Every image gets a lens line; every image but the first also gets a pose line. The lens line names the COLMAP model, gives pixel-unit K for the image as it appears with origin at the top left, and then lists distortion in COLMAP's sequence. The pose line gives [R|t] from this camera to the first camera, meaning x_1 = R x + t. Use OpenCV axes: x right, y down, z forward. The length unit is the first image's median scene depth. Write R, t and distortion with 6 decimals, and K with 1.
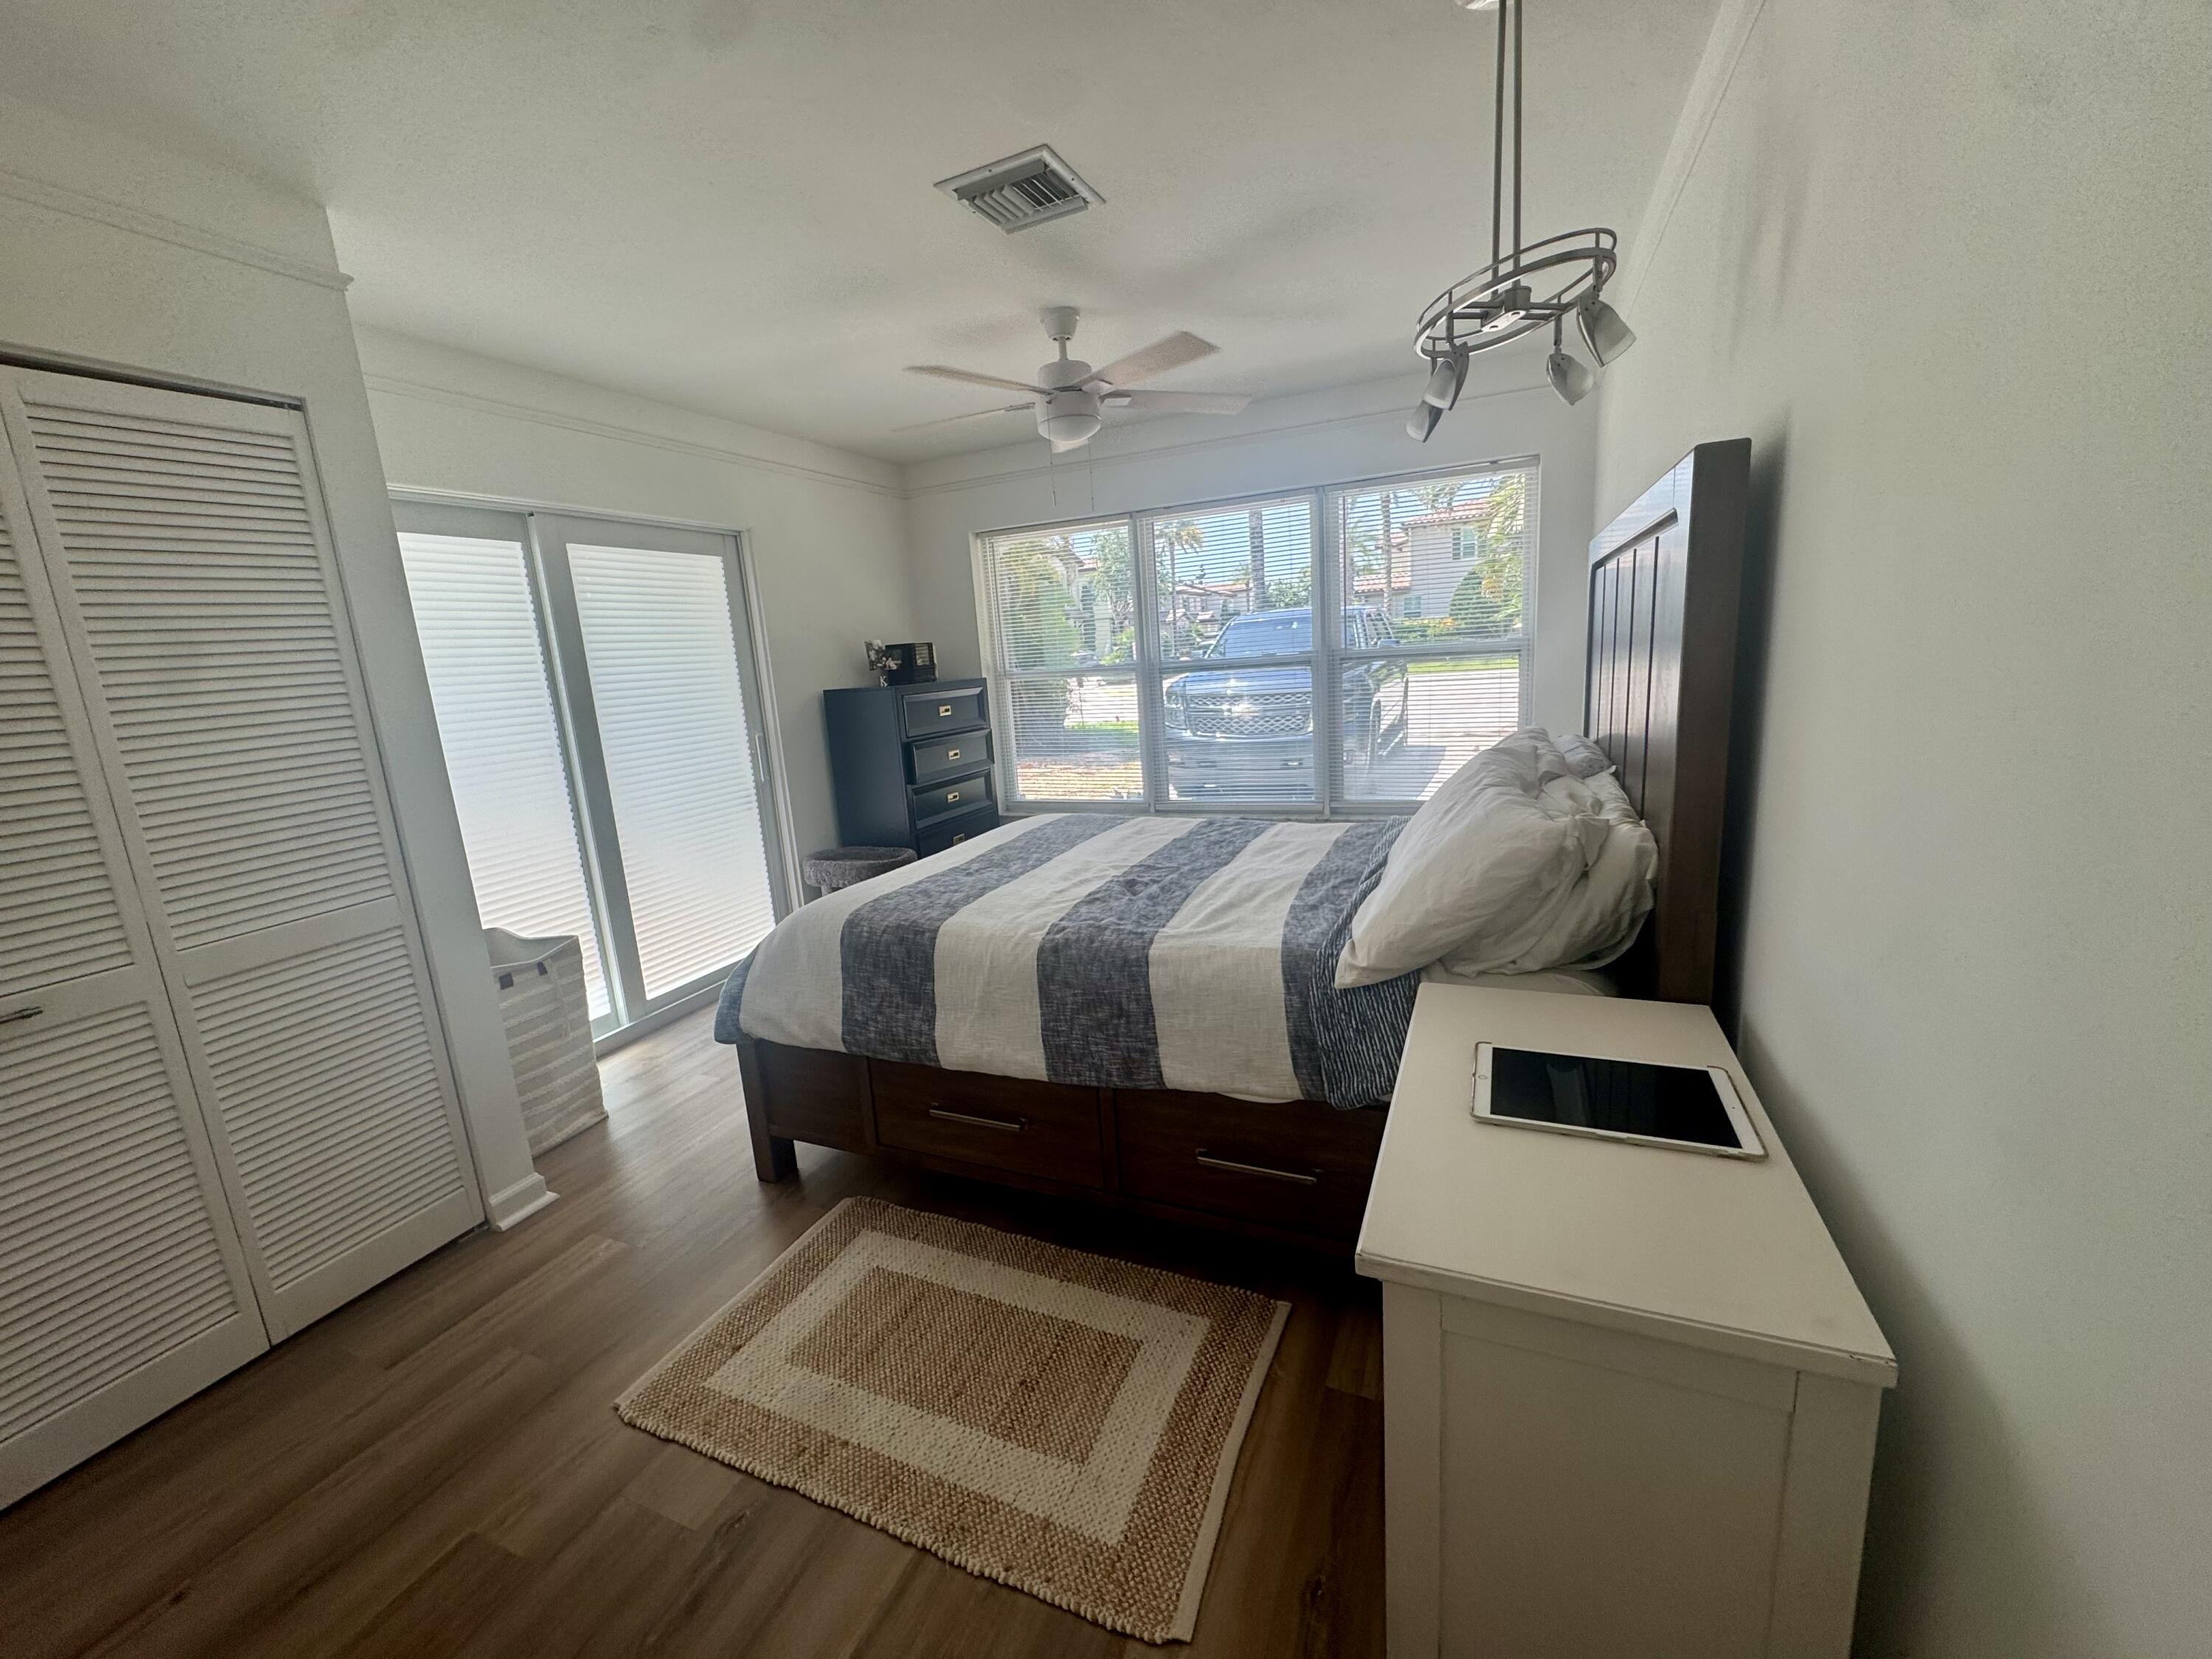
lens RADIAL K [[882.1, 0, 1106.0], [0, 882.1, 829.5], [0, 0, 1]] dist [0.002315, 0.000321]
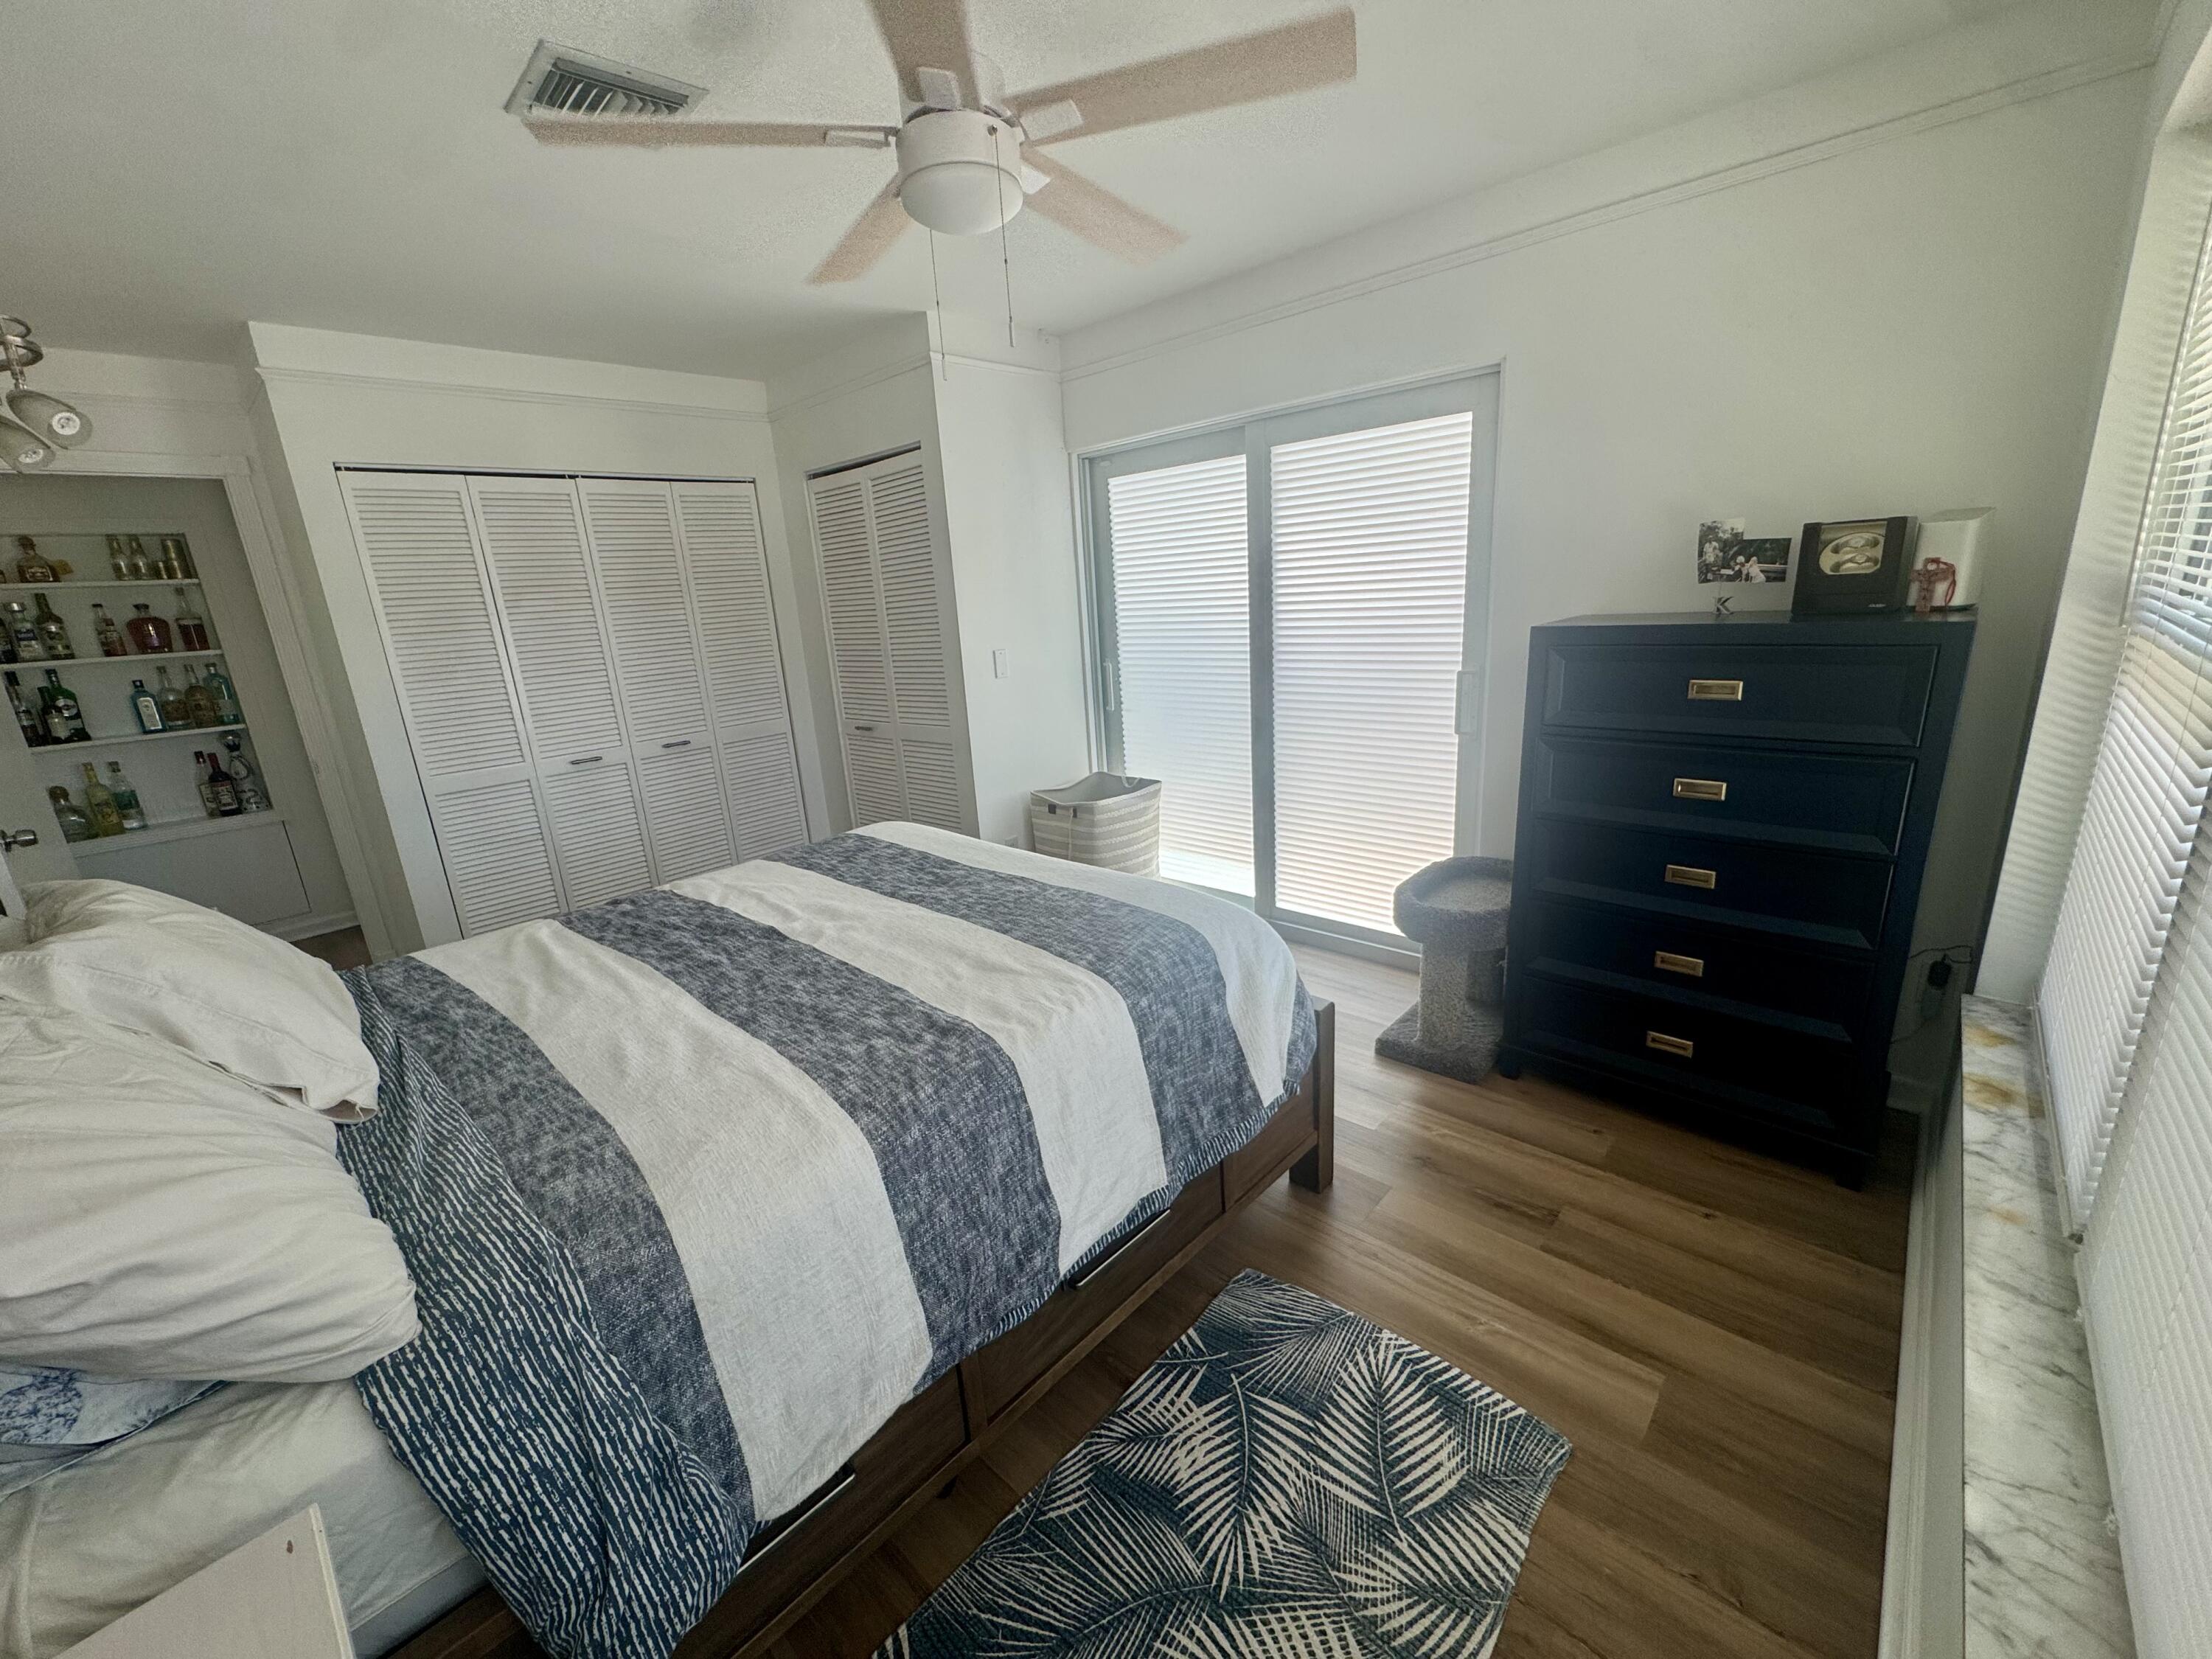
lens RADIAL K [[882.1, 0, 1106.0], [0, 882.1, 829.5], [0, 0, 1]] dist [0.002315, 0.000321]
pose [[-0.327123, 0.338389, -0.882317, 0.539674], [-0.100821, 0.915860, 0.388633, -0.340342], [0.939588, 0.216087, -0.265482, 1.352077]]
